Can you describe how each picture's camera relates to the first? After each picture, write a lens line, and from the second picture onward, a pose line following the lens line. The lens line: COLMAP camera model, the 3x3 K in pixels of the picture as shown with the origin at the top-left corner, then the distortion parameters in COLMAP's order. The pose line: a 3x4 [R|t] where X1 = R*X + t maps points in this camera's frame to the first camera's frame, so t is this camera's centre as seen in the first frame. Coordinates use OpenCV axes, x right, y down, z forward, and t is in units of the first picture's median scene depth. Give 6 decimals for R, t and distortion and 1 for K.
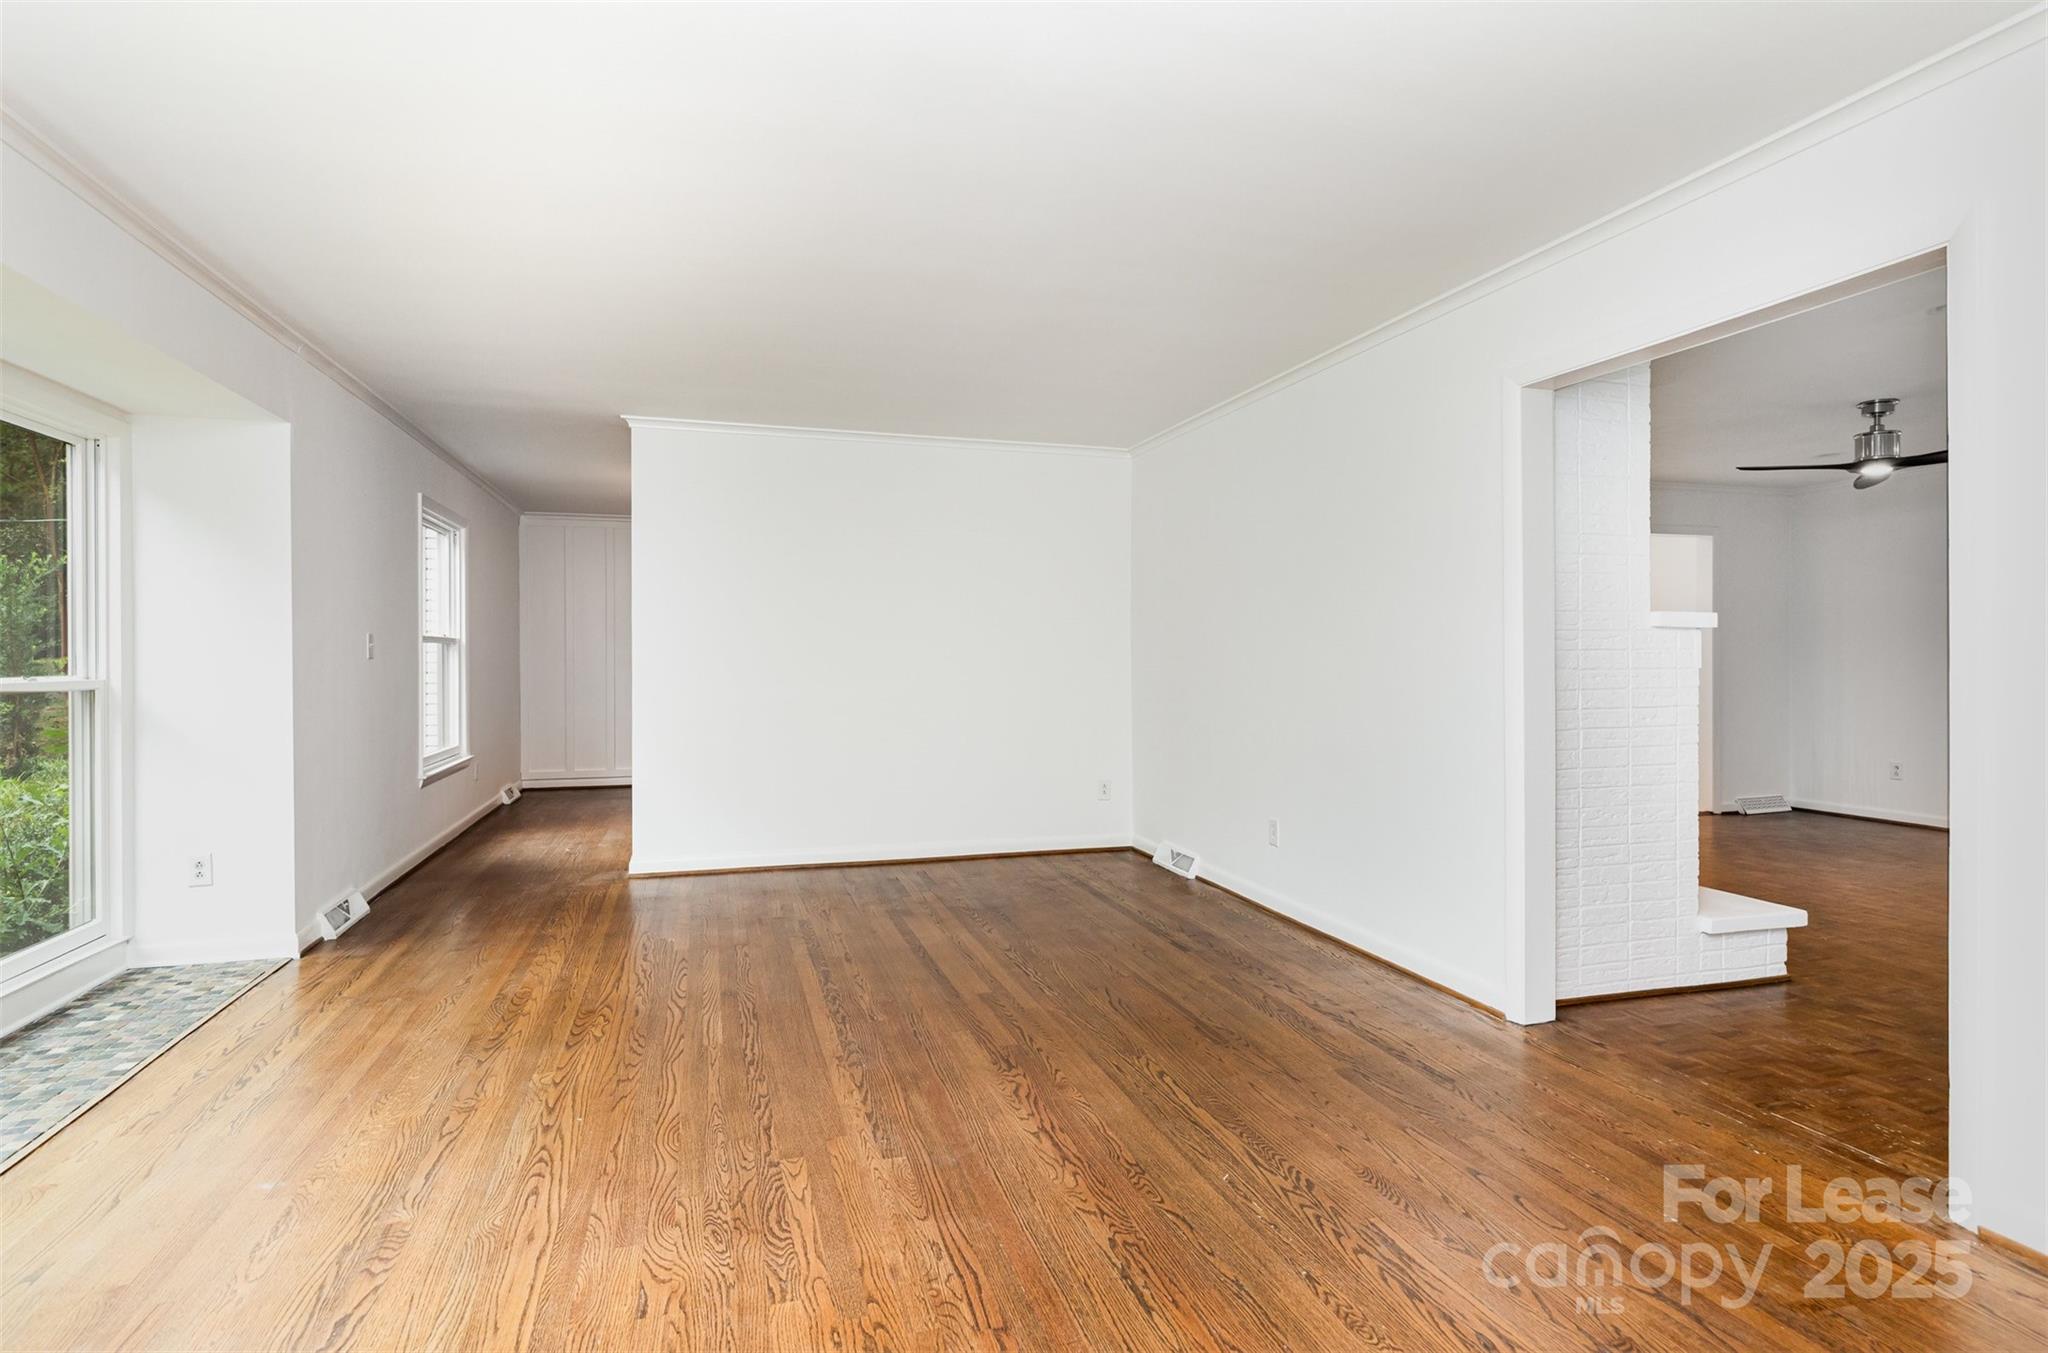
lens RADIAL K [[1050.8, 0, 1018.6], [0, 1050.8, 672.8], [0, 0, 1]] dist [-0.005467, 0.004526]
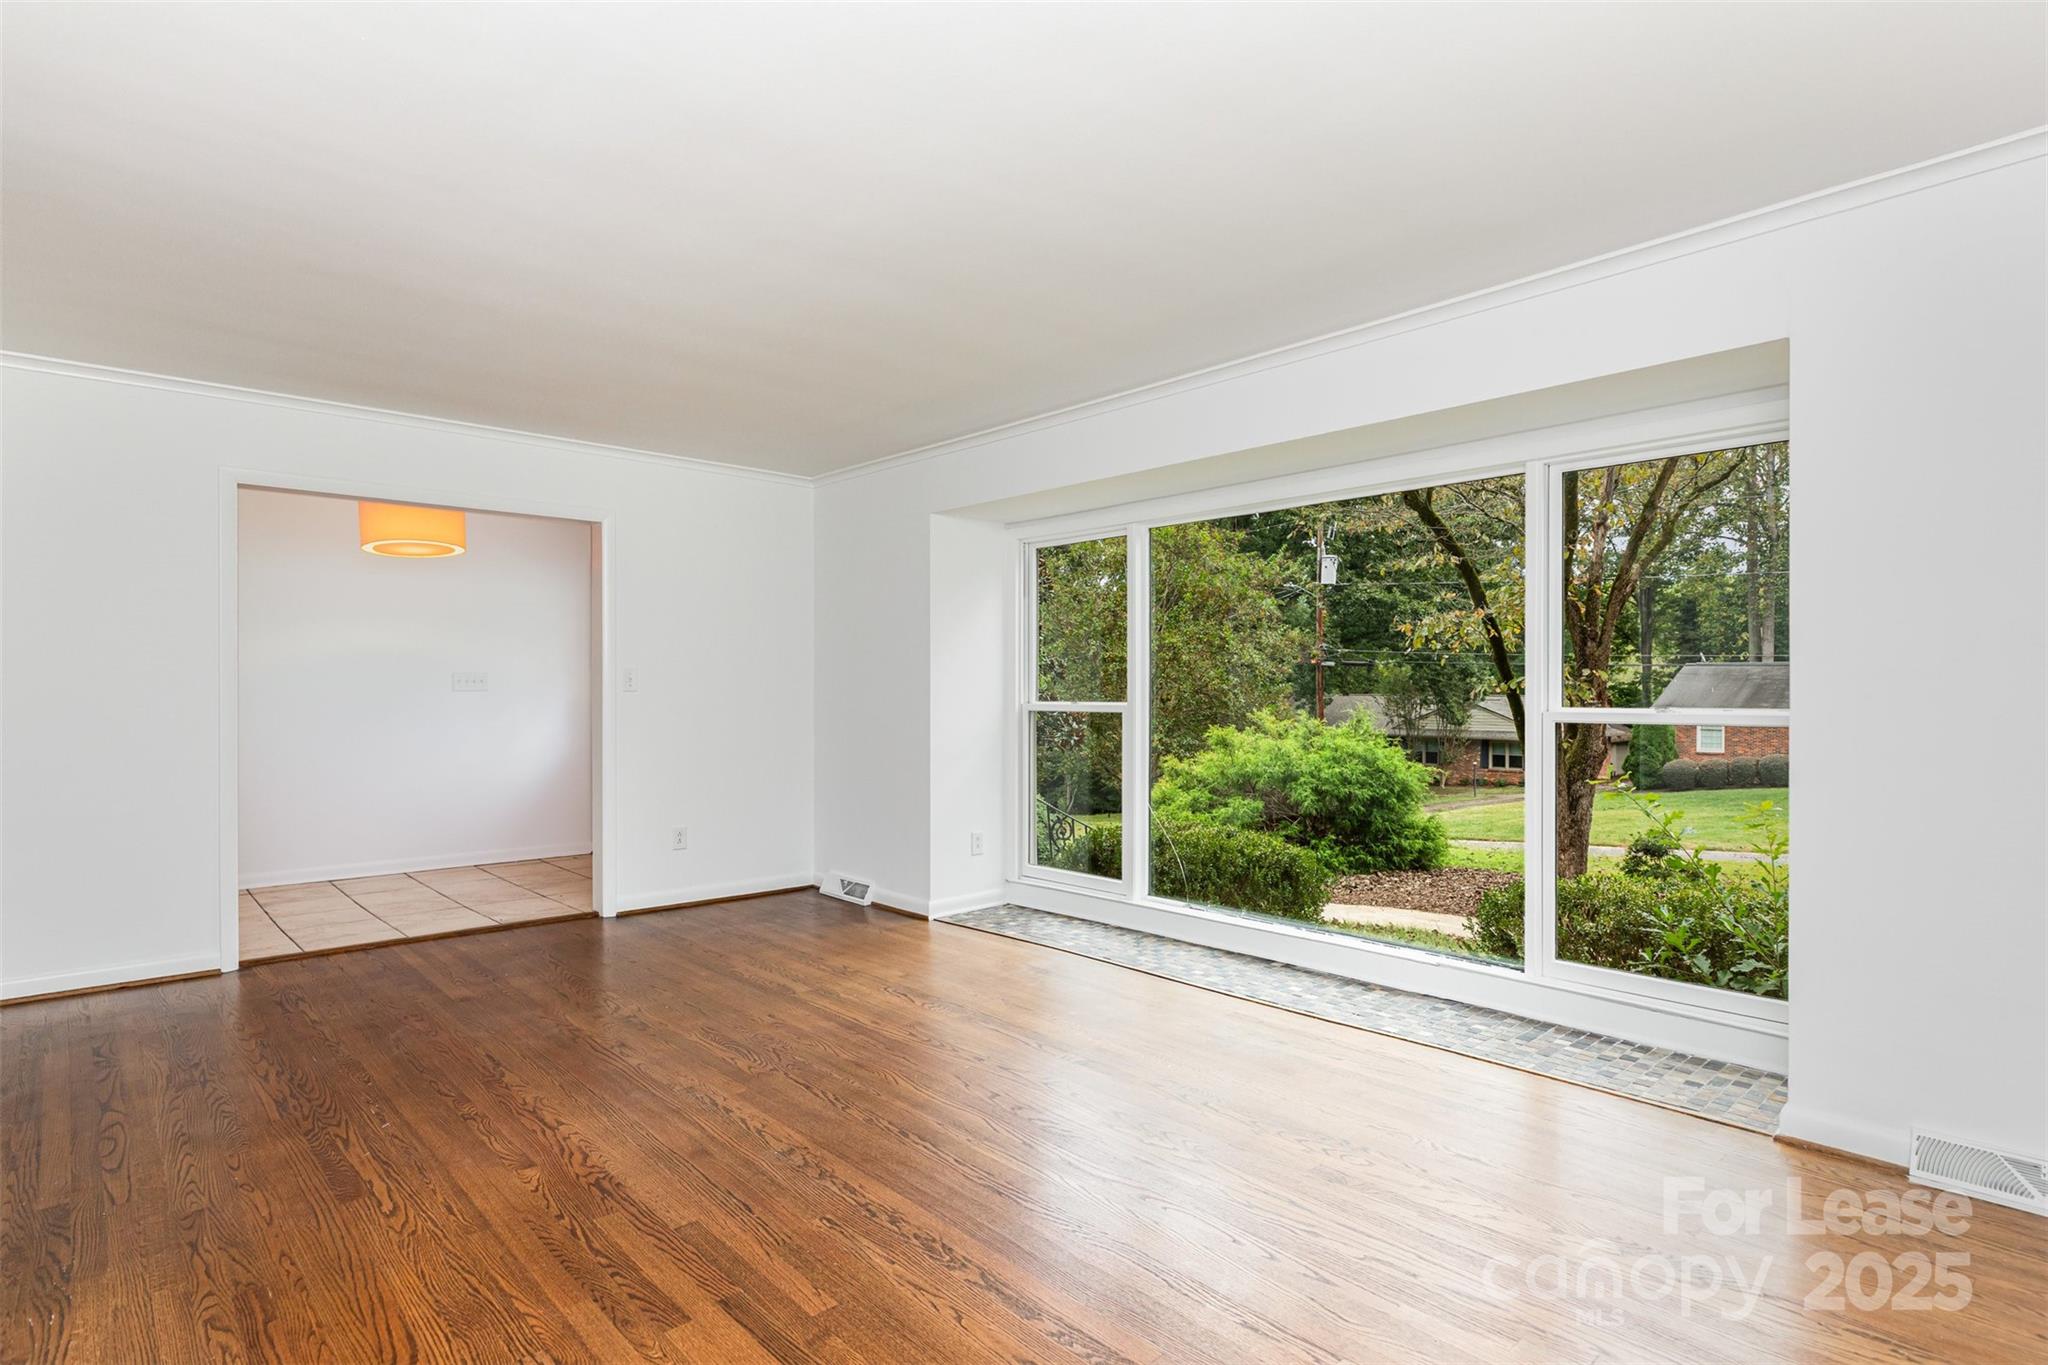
lens RADIAL K [[1050.8, 0, 1029.2], [0, 1050.8, 686.0], [0, 0, 1]] dist [-0.005467, 0.004526]
pose [[-0.899063, -0.001624, -0.437817, 0.049340], [-0.003066, 0.999992, 0.002587, -0.021874], [0.437809, 0.003668, -0.899061, 1.900107]]
